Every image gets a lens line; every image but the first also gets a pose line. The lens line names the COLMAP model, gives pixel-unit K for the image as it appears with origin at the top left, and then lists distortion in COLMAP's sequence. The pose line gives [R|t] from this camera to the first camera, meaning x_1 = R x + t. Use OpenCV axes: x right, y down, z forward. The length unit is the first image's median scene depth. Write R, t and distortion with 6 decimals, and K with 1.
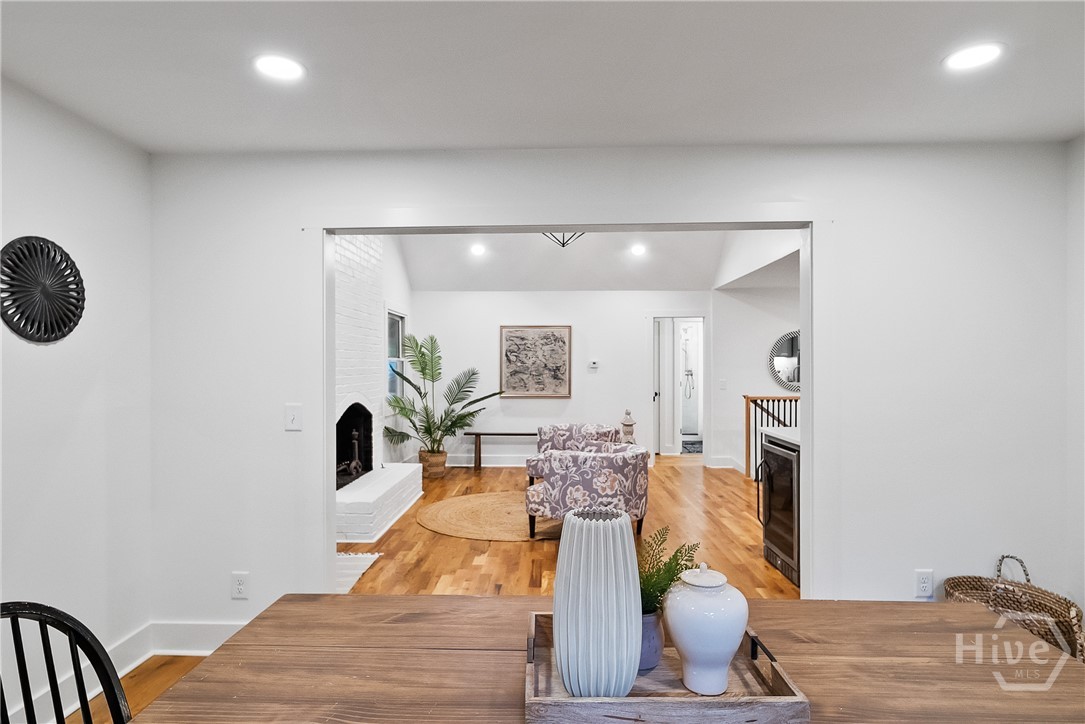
lens RADIAL K [[587.4, 0, 543.3], [0, 587.4, 367.0], [0, 0, 1]] dist [0.058877, 0.000289]
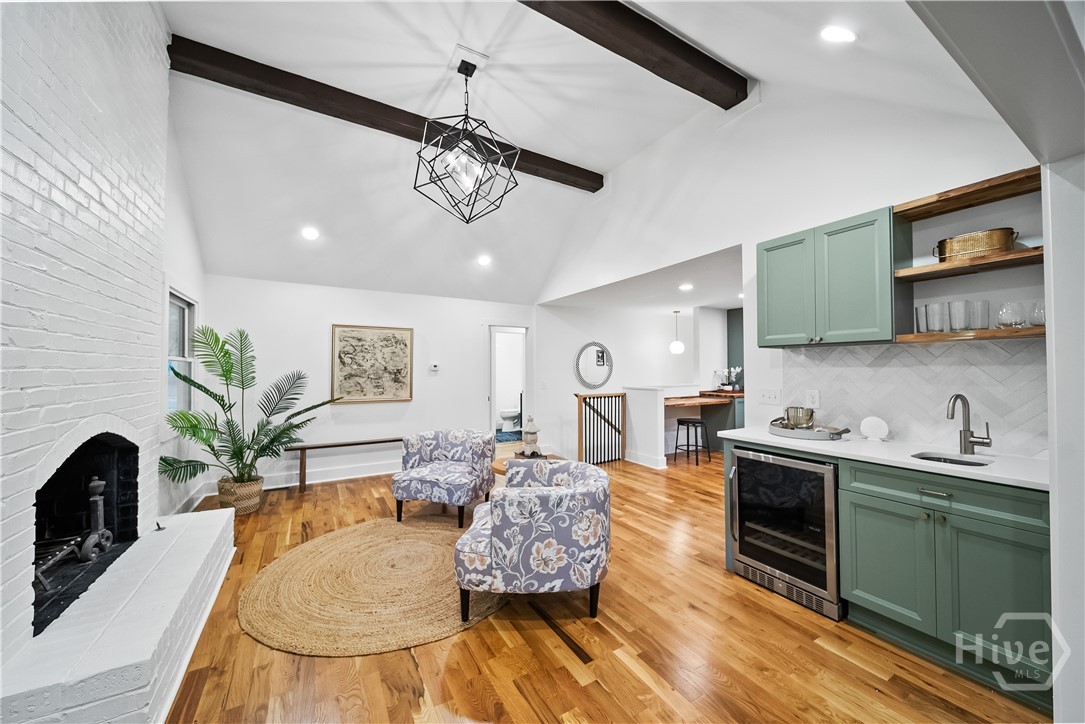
lens RADIAL K [[400.6, 0, 542.3], [0, 400.6, 364.3], [0, 0, 1]] dist [0.018903, -0.002334]
pose [[0.870228, 0.007751, 0.492589, -0.117159], [-0.000160, 0.999881, -0.015451, 0.001076], [-0.492650, 0.013368, 0.870125, 0.372241]]
